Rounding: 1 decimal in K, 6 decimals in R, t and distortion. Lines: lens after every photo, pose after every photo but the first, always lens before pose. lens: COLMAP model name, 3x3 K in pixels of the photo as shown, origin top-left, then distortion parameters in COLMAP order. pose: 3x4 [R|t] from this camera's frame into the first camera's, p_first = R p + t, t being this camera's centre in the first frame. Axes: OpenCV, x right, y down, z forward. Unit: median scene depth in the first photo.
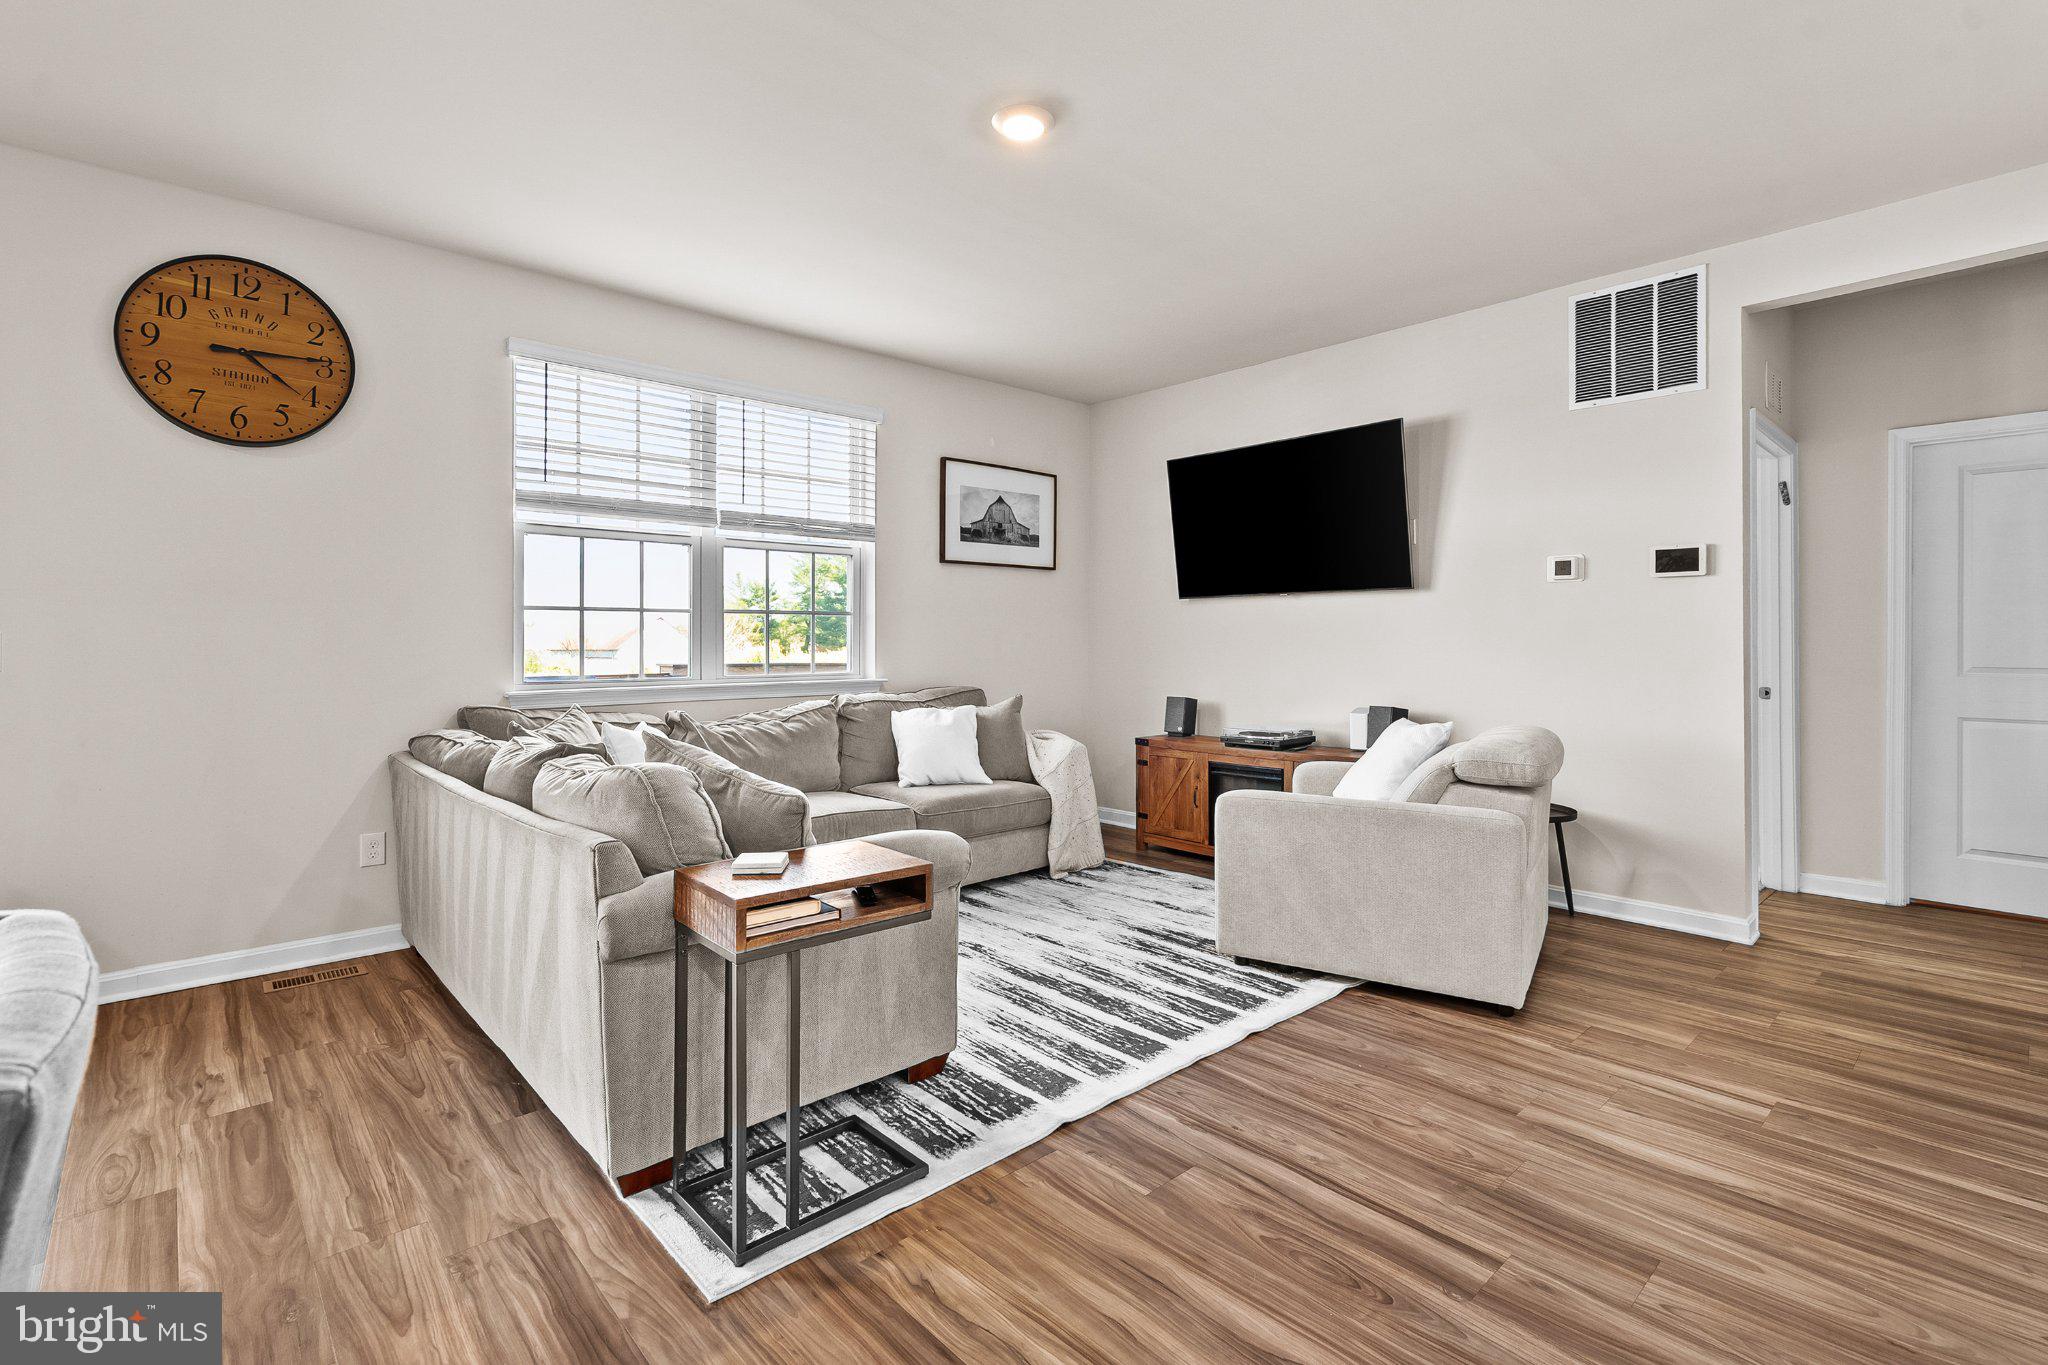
lens RADIAL K [[943.6, 0, 1030.6], [0, 943.6, 628.3], [0, 0, 1]] dist [0.000169, 0.000735]
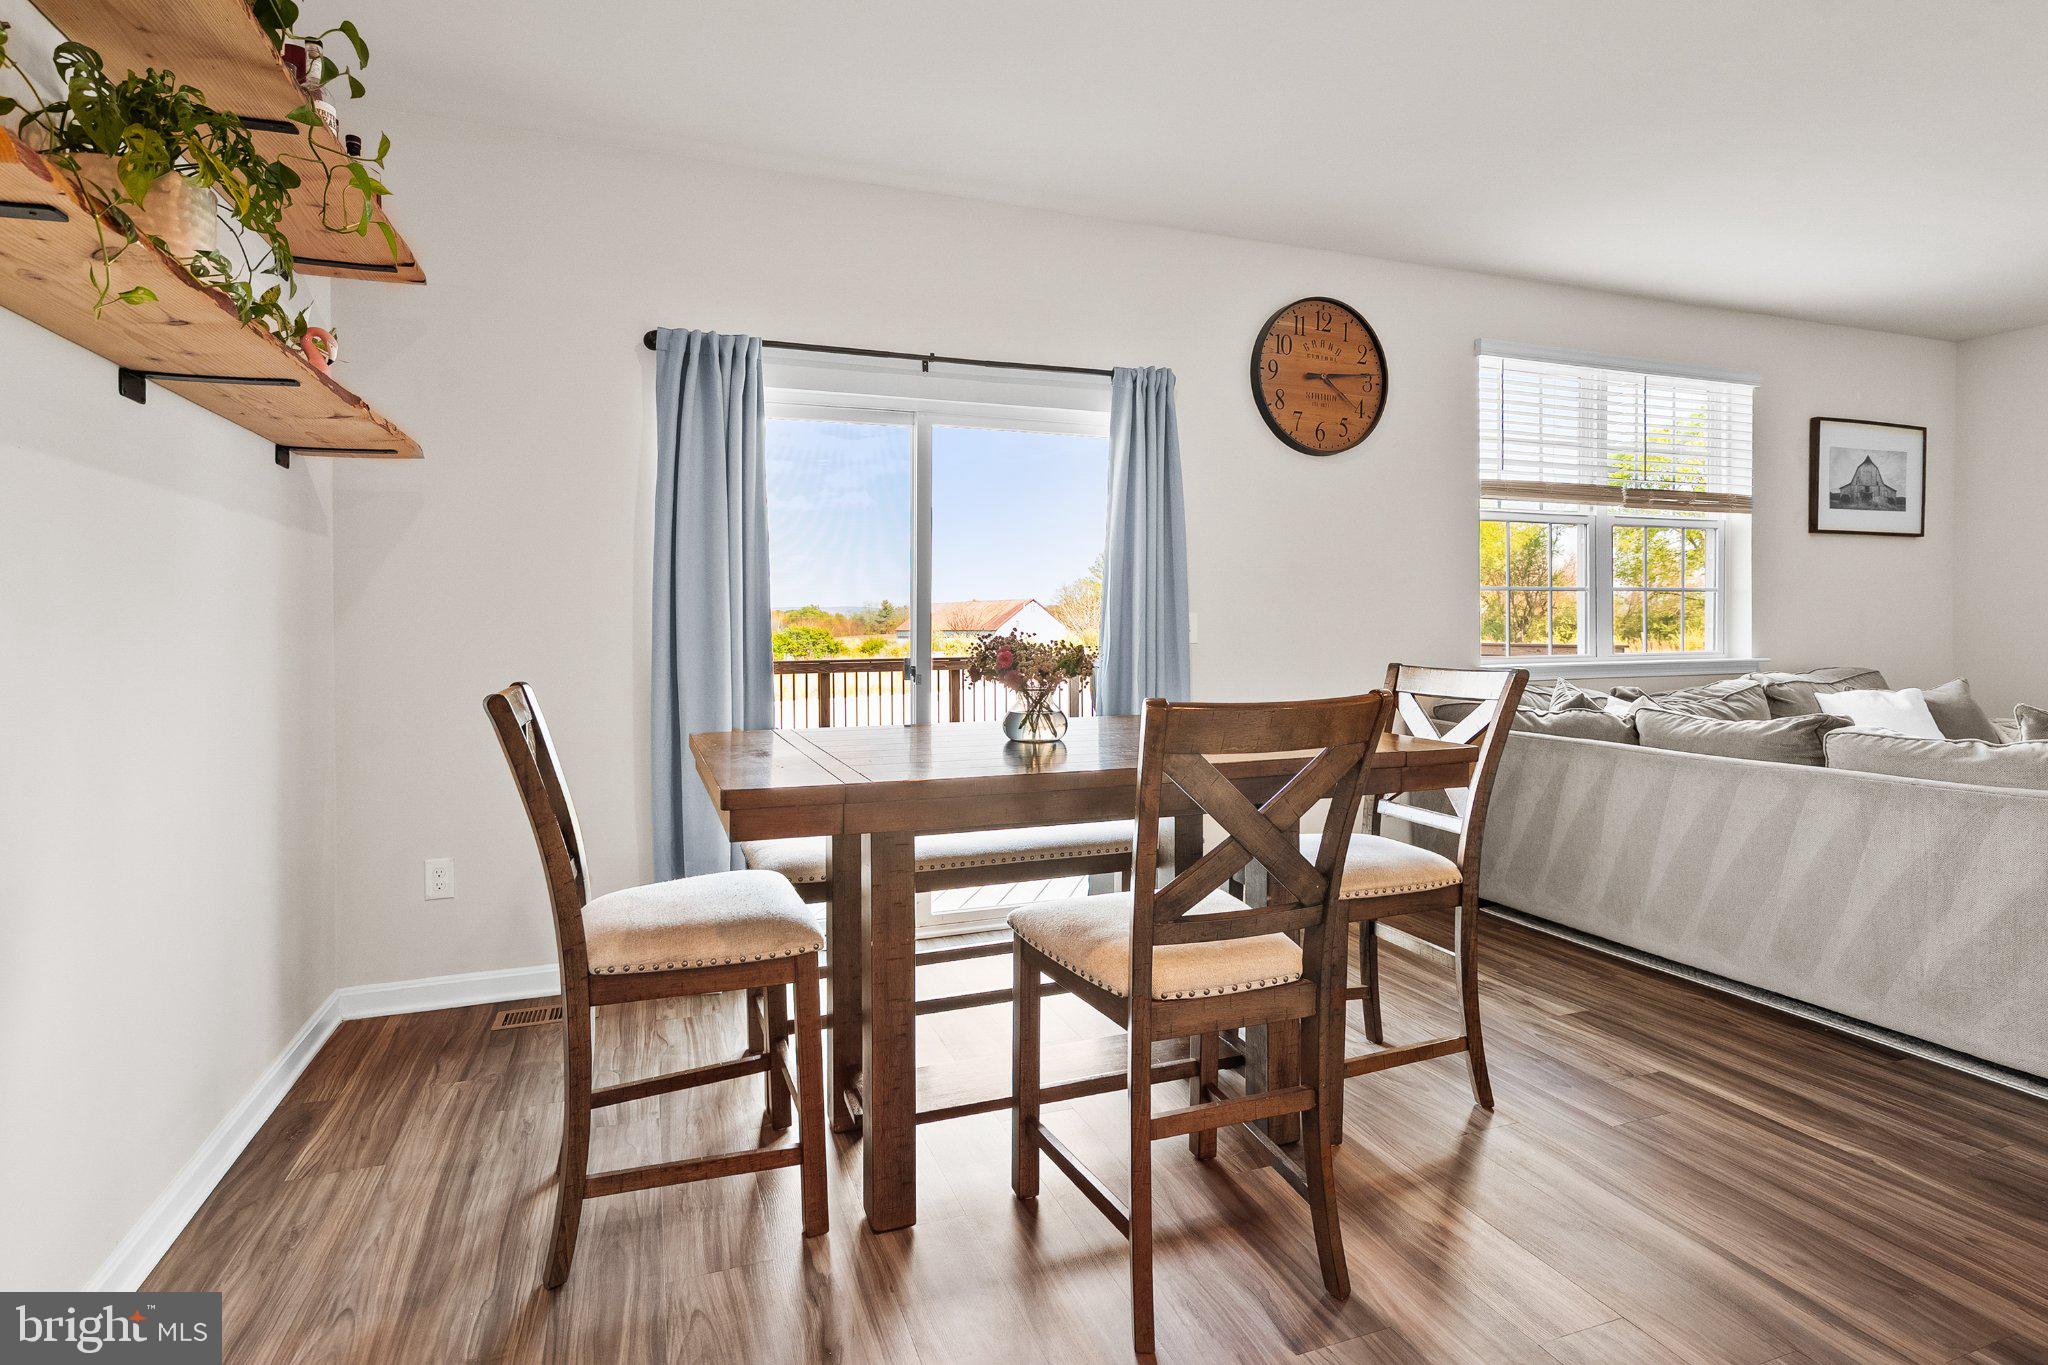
lens RADIAL K [[943.6, 0, 979.0], [0, 943.6, 641.8], [0, 0, 1]] dist [0.000169, 0.000735]
pose [[0.911443, 0.002121, -0.411421, -0.699890], [0.009785, 0.999592, 0.026832, 0.004419], [0.411310, -0.028482, 0.911051, -0.252691]]
